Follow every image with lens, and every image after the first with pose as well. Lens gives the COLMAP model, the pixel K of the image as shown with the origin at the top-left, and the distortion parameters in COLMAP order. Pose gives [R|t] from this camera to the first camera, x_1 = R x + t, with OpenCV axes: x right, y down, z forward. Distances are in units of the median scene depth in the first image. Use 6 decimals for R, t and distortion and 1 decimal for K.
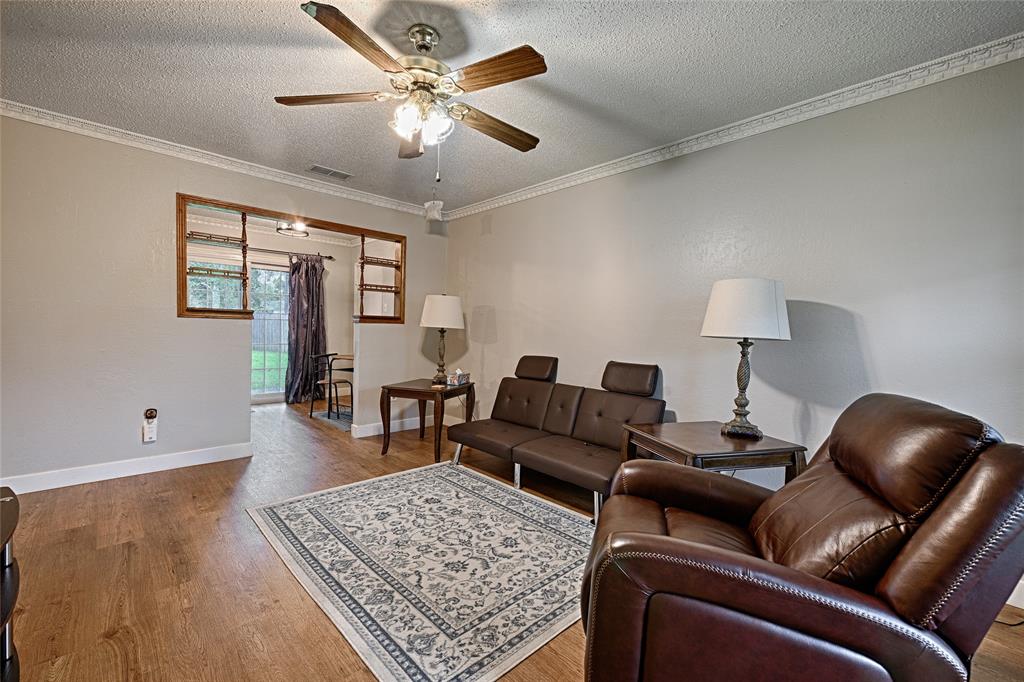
lens RADIAL K [[420.2, 0, 512.0], [0, 420.2, 341.0], [0, 0, 1]] dist [0.001354, -0.000292]
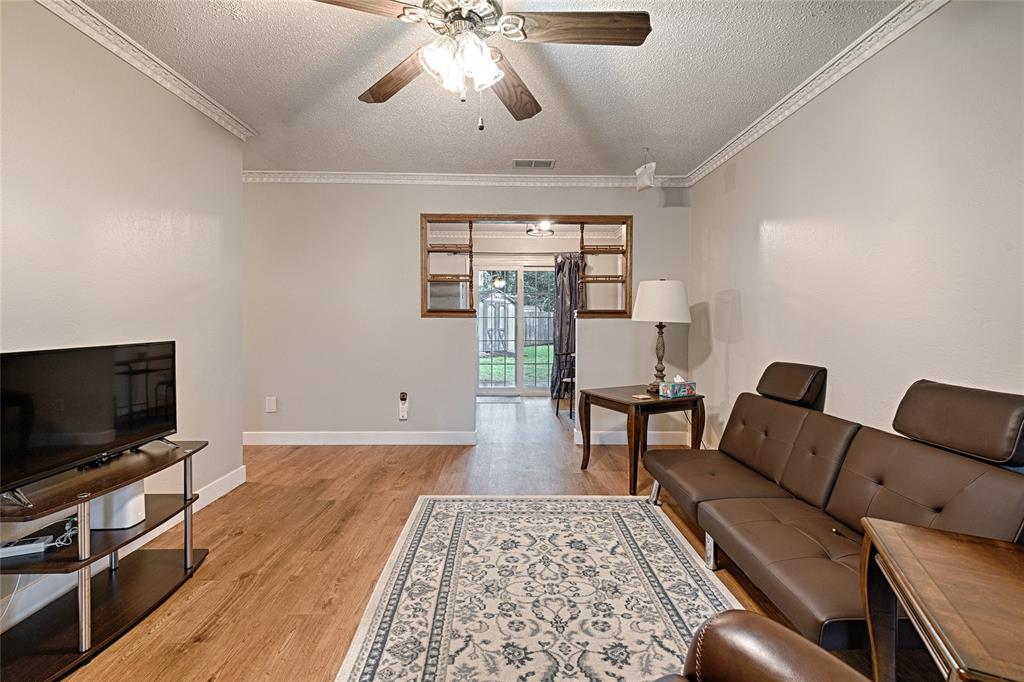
lens RADIAL K [[434.1, 0, 514.0], [0, 434.1, 326.7], [0, 0, 1]] dist [0.003468, -0.000056]
pose [[0.733160, -0.012928, -0.679933, 0.245674], [-0.004980, 0.999690, -0.024378, -0.002162], [0.680038, 0.021259, 0.732869, 0.289825]]
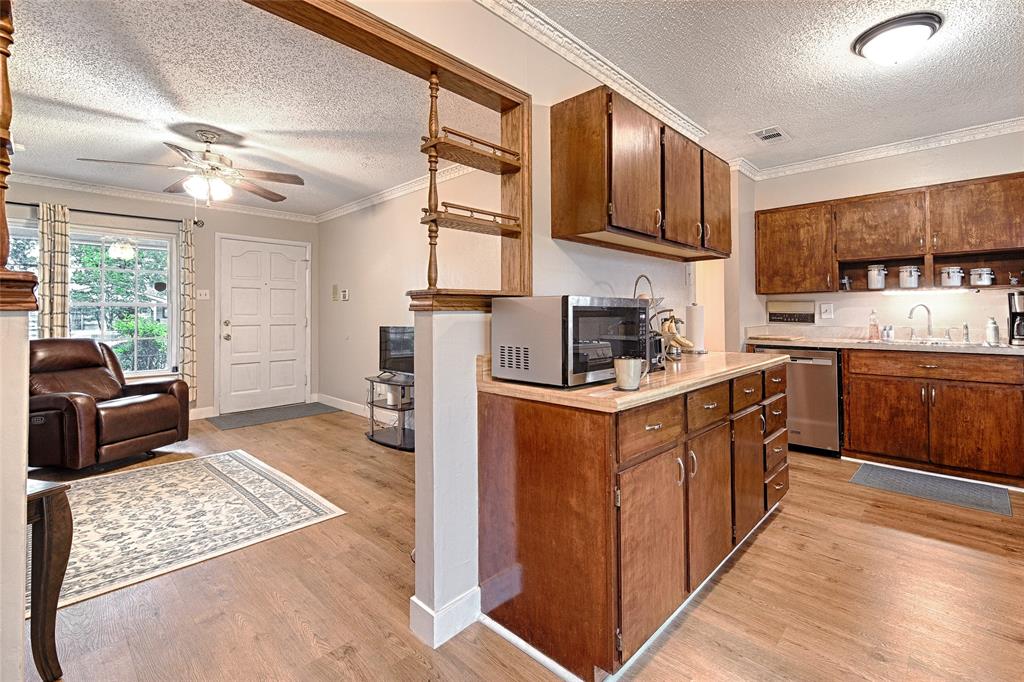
lens RADIAL K [[458.0, 0, 549.6], [0, 458.0, 306.6], [0, 0, 1]] dist [0.006497, -0.000875]
pose [[-0.996822, -0.024108, -0.075930, -0.833134], [-0.025236, 0.999585, 0.013924, -0.076567], [0.075562, 0.015795, -0.997016, 1.716907]]
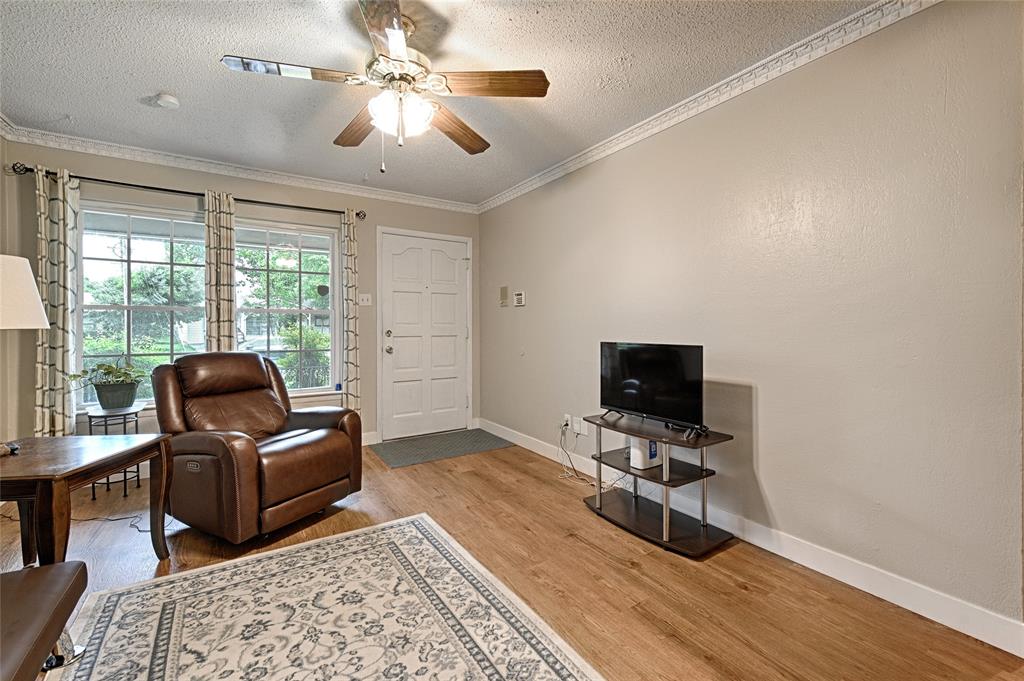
lens RADIAL K [[434.1, 0, 514.0], [0, 434.1, 326.2], [0, 0, 1]] dist [0.003468, -0.000056]
pose [[-0.981366, -0.028050, 0.190091, -0.406404], [-0.020435, 0.998913, 0.041903, -0.048829], [-0.191060, 0.037237, -0.980872, 1.178039]]
